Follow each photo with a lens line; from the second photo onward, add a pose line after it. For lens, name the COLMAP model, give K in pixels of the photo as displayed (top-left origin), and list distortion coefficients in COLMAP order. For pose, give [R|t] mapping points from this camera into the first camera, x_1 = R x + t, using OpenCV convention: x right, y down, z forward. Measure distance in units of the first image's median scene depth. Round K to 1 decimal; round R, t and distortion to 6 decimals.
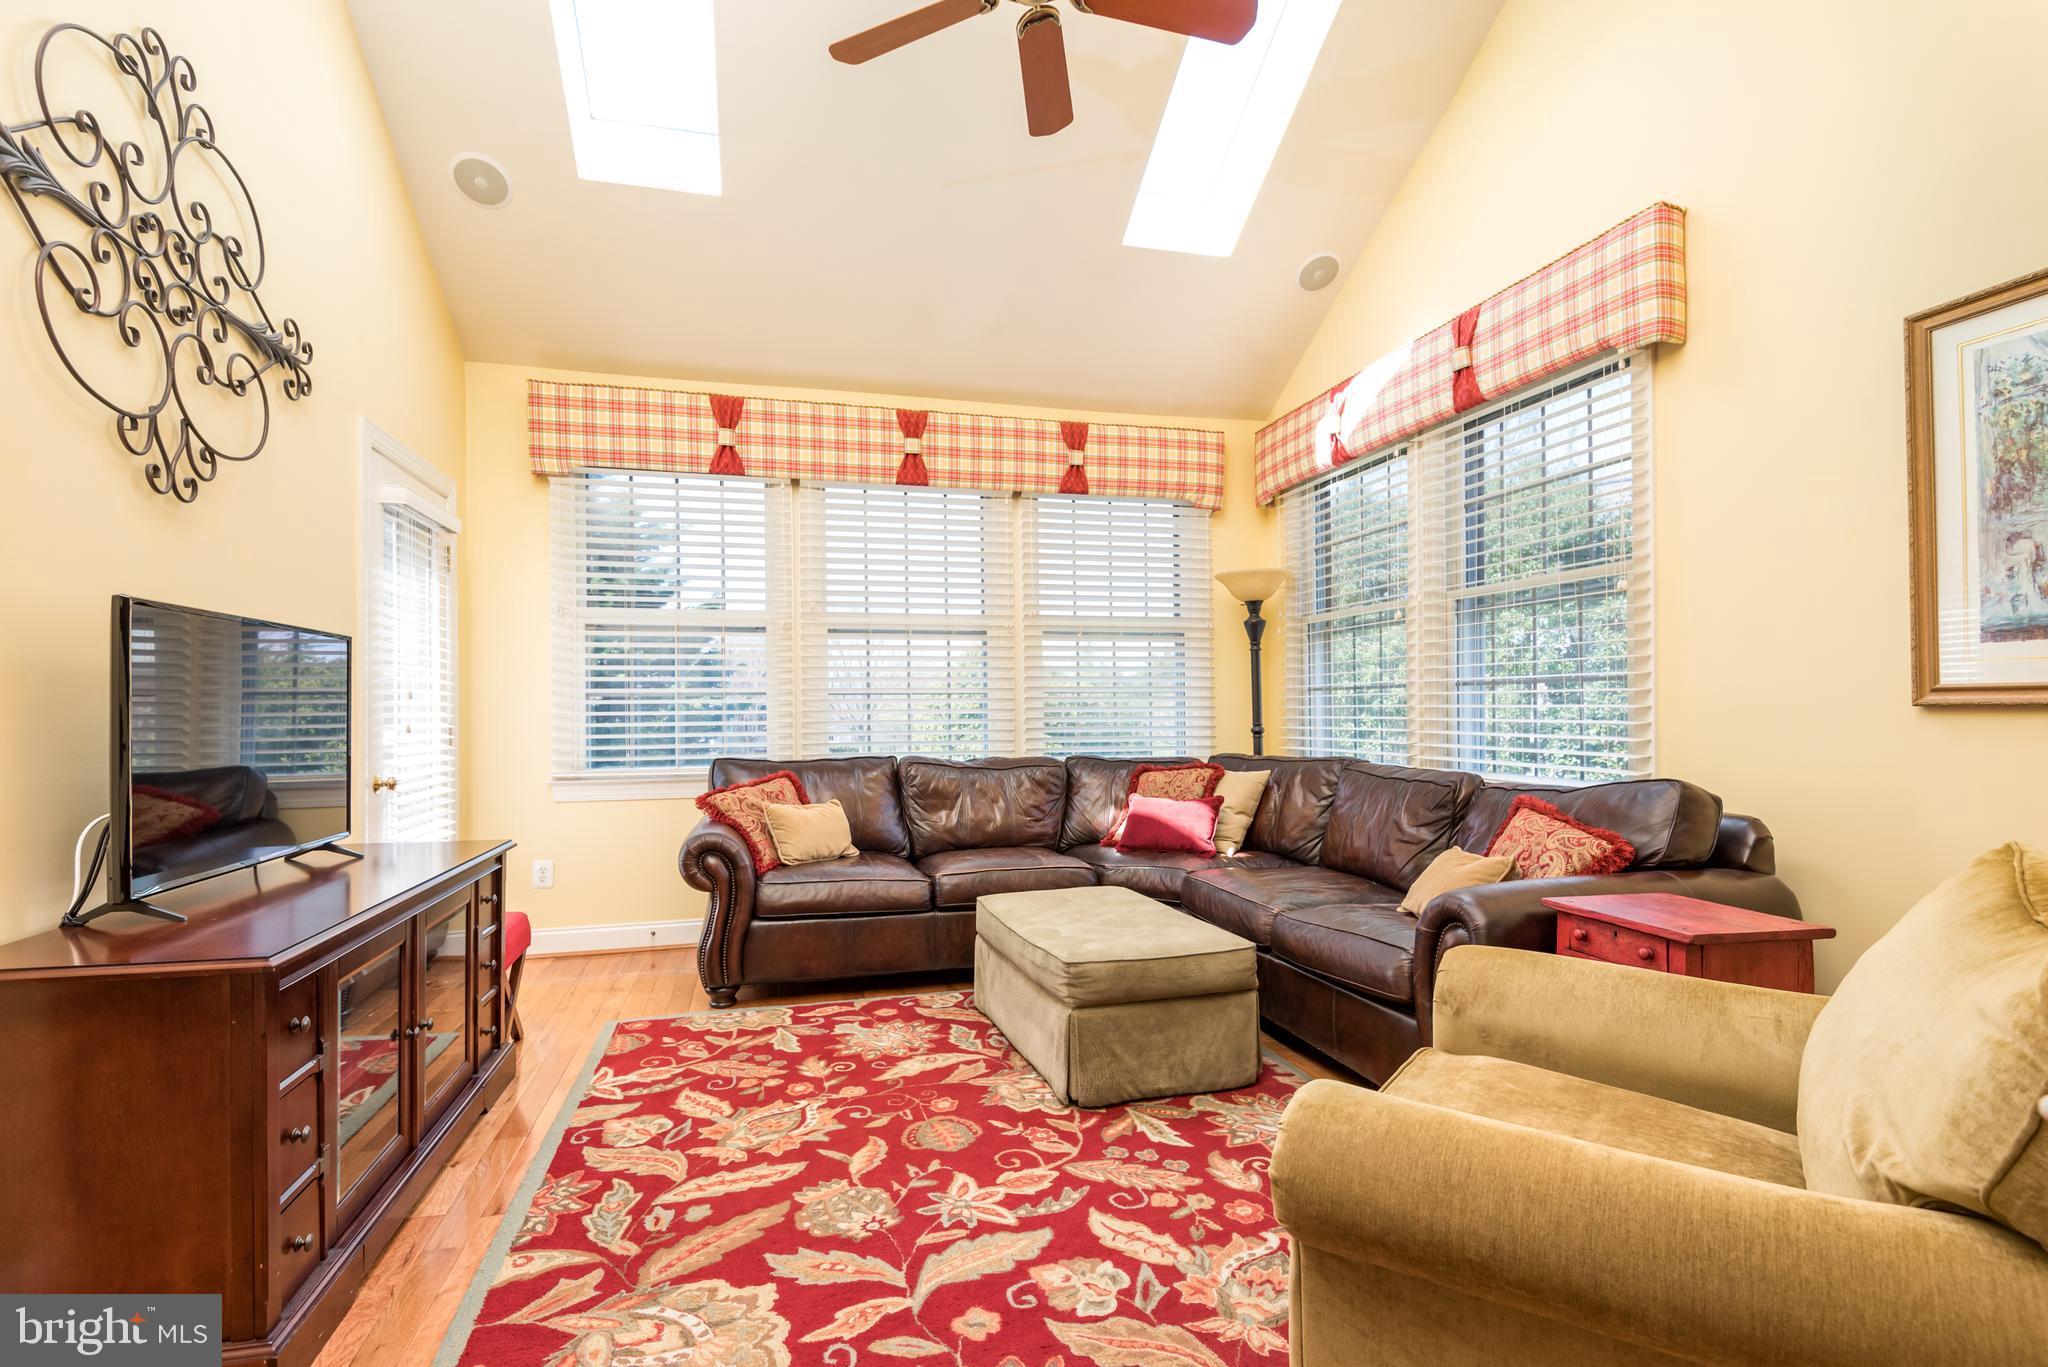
lens RADIAL K [[964.5, 0, 1030.9], [0, 964.5, 704.9], [0, 0, 1]] dist [0.001367, -0.009315]
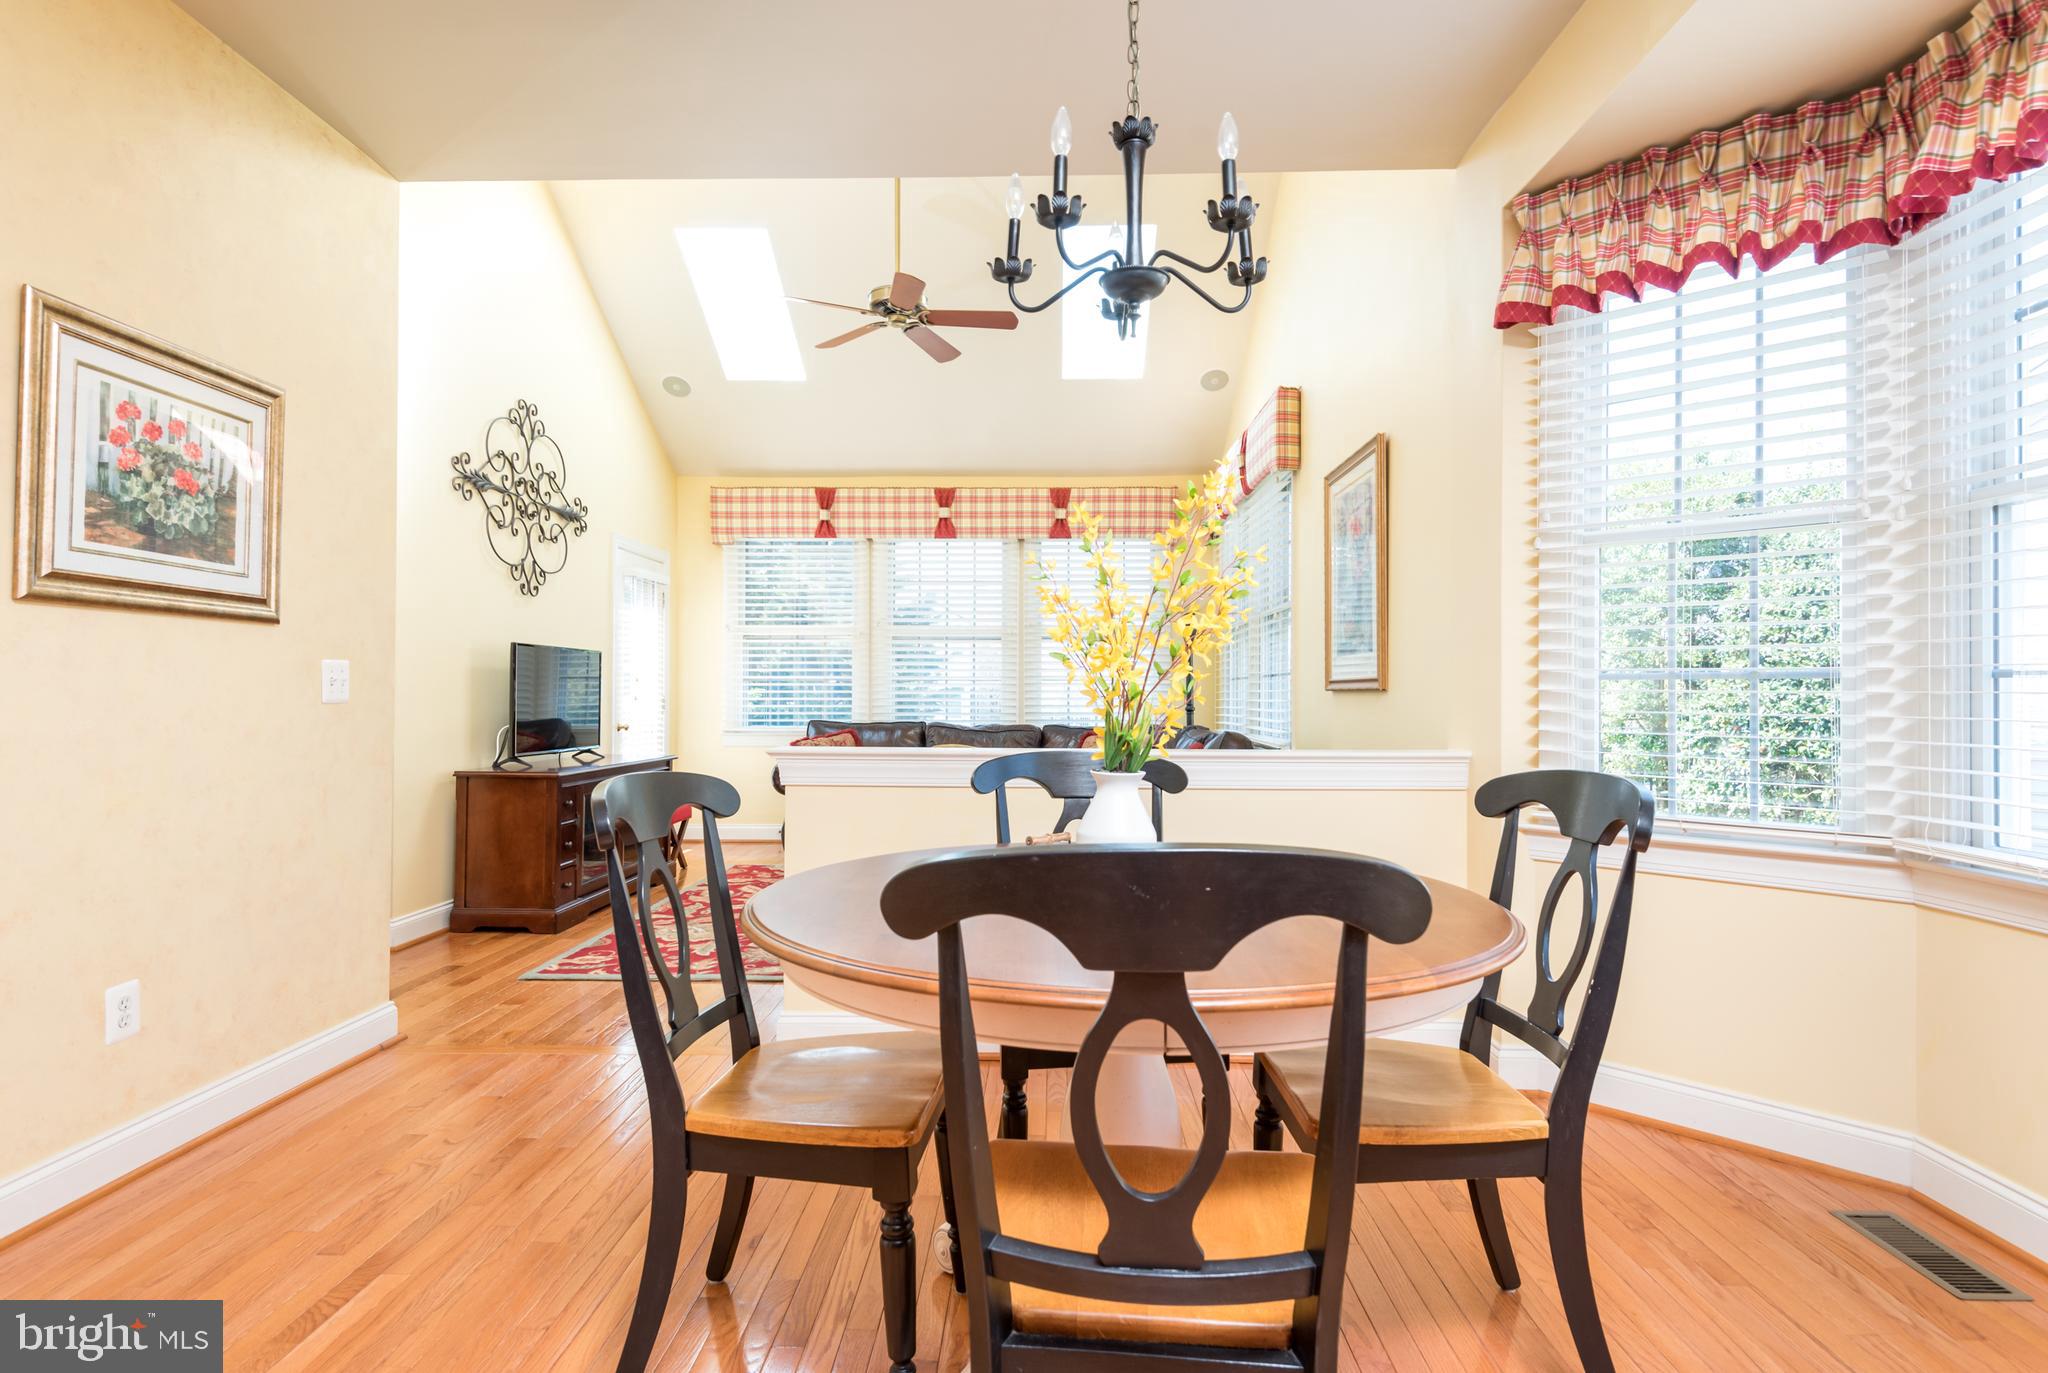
lens RADIAL K [[1047.5, 0, 1031.0], [0, 1047.5, 692.6], [0, 0, 1]] dist [-0.004864, -0.003032]
pose [[0.961170, 0.010865, -0.275741, 0.499427], [-0.010053, 0.999940, 0.004358, 0.000067], [0.275772, -0.001417, 0.961222, -0.564392]]
